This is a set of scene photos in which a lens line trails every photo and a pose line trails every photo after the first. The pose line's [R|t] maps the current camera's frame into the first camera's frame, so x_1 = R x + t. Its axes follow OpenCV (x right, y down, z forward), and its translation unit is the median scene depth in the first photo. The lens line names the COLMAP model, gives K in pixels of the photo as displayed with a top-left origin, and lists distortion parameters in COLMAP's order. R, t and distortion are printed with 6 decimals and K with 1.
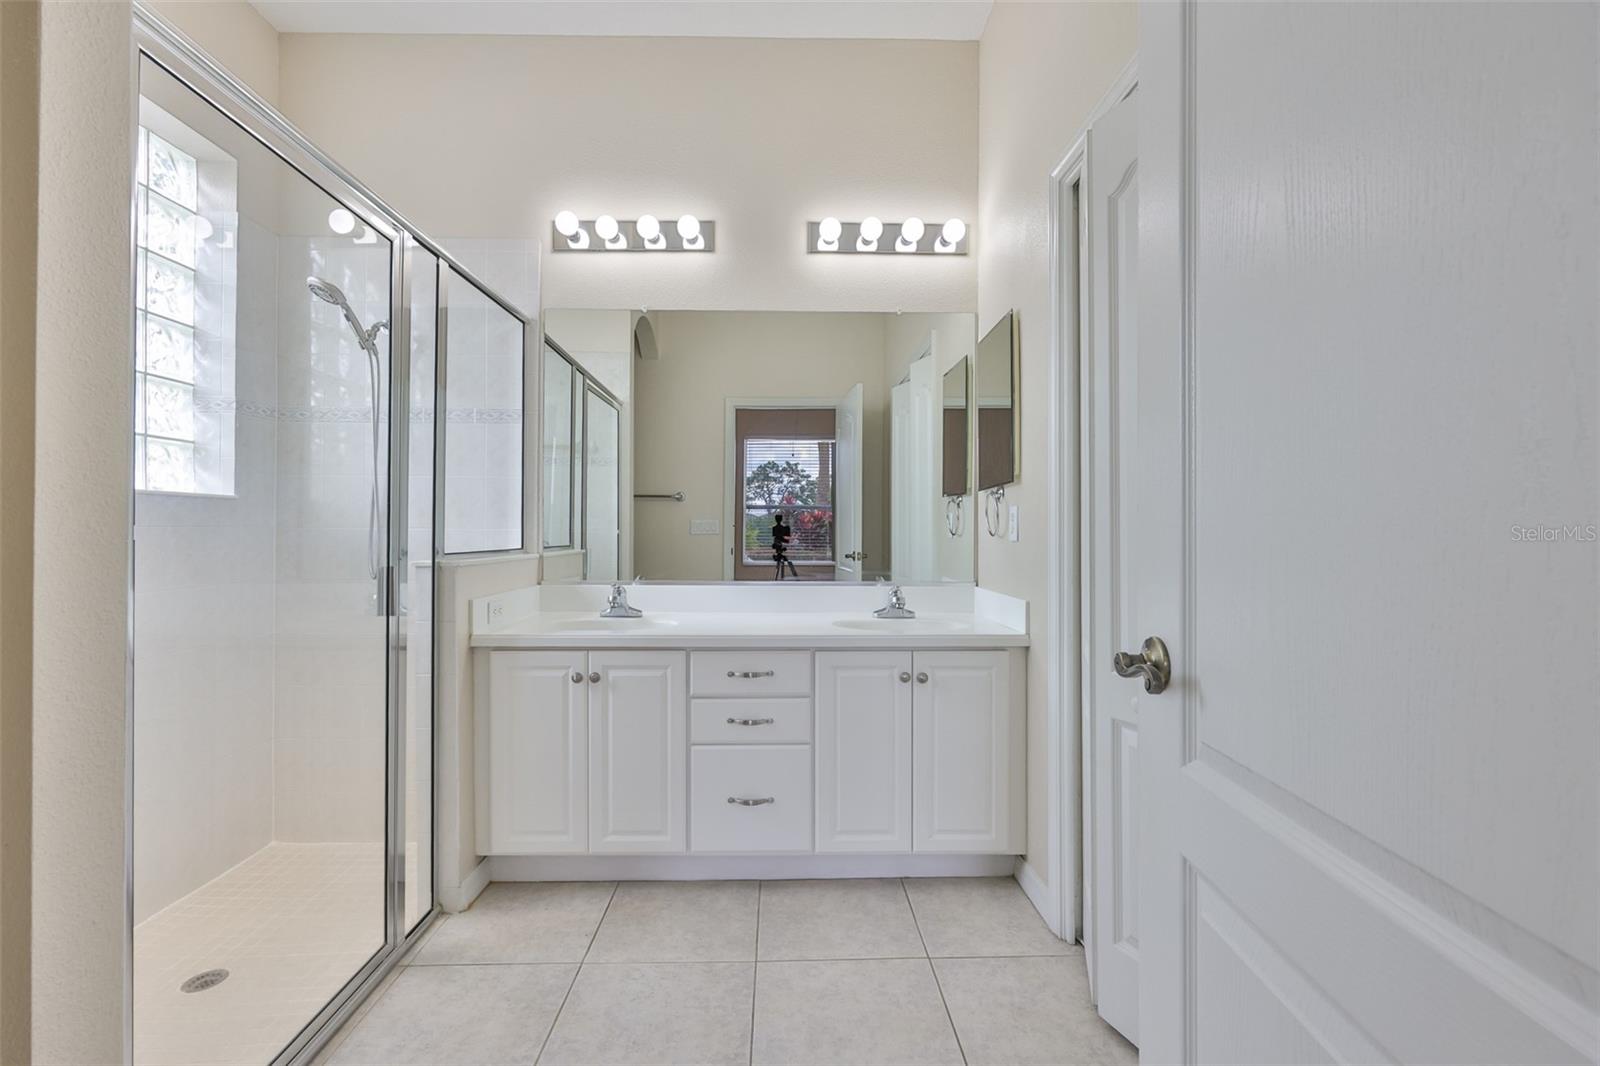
lens RADIAL K [[685.3, 0, 801.9], [0, 685.3, 544.4], [0, 0, 1]] dist [-0.000793, -0.000360]
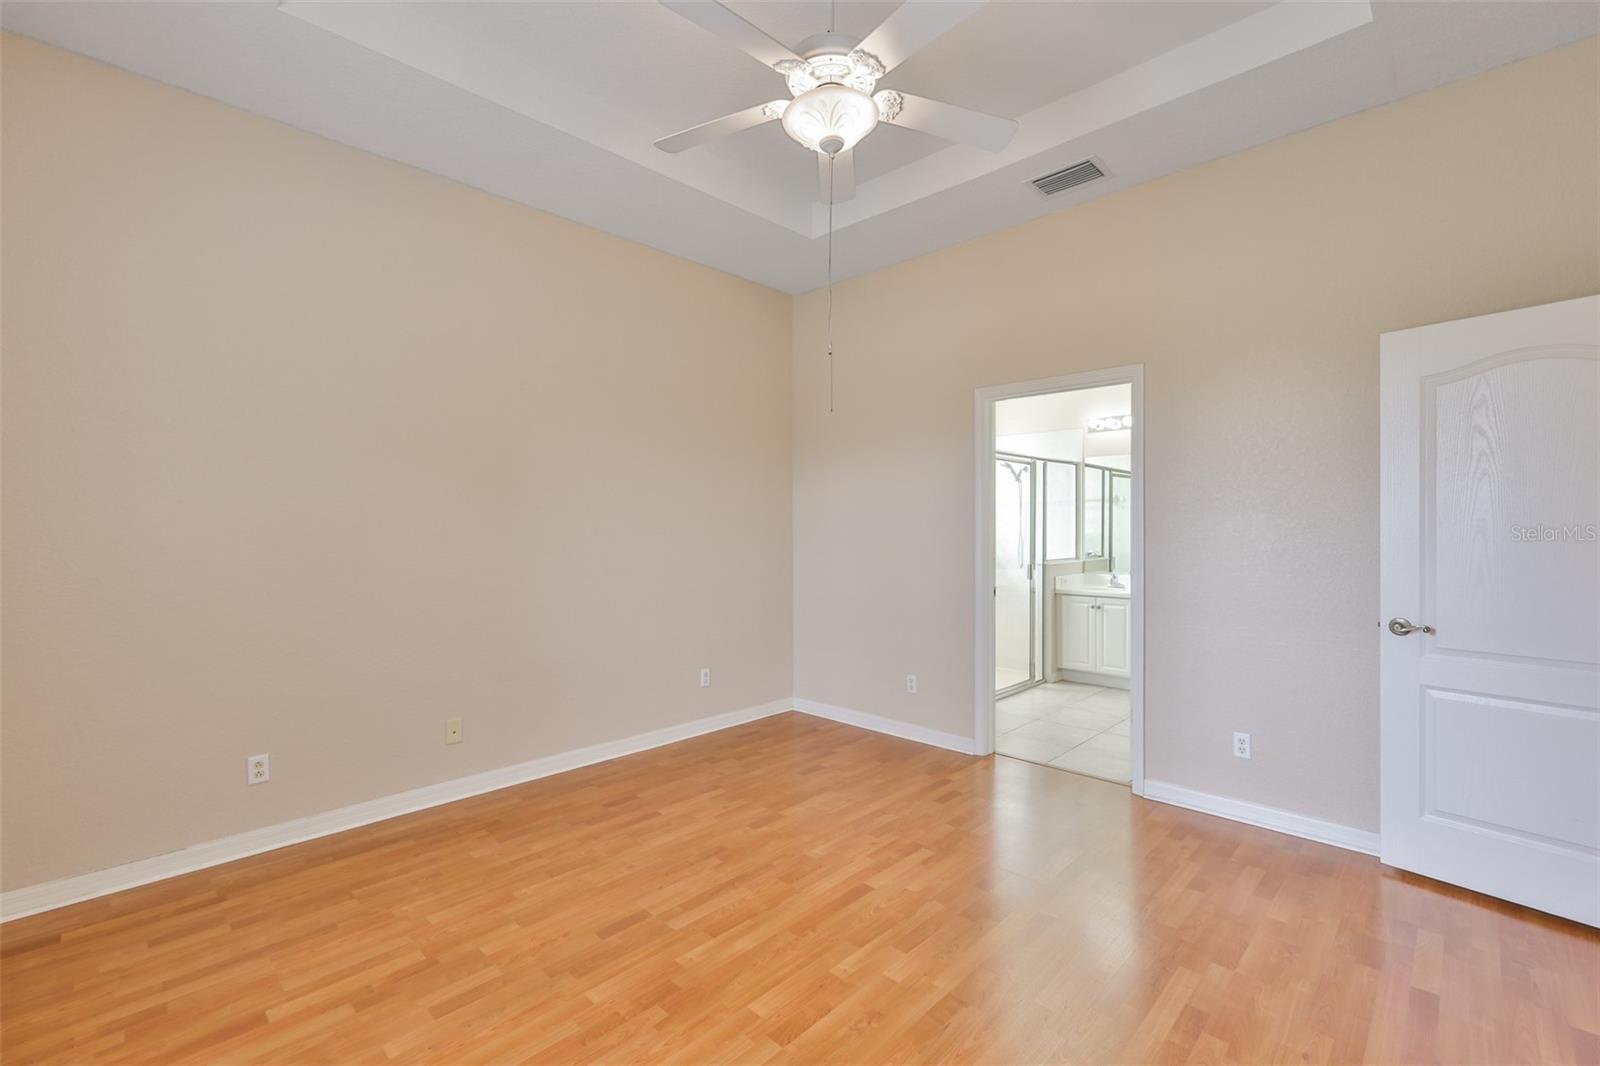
lens RADIAL K [[685.3, 0, 834.7], [0, 685.3, 541.6], [0, 0, 1]] dist [-0.000793, -0.000360]
pose [[0.733780, 0.006296, -0.679358, 0.769566], [0.006073, 0.999856, 0.015826, -0.114246], [0.679360, -0.015738, 0.733637, -1.690166]]
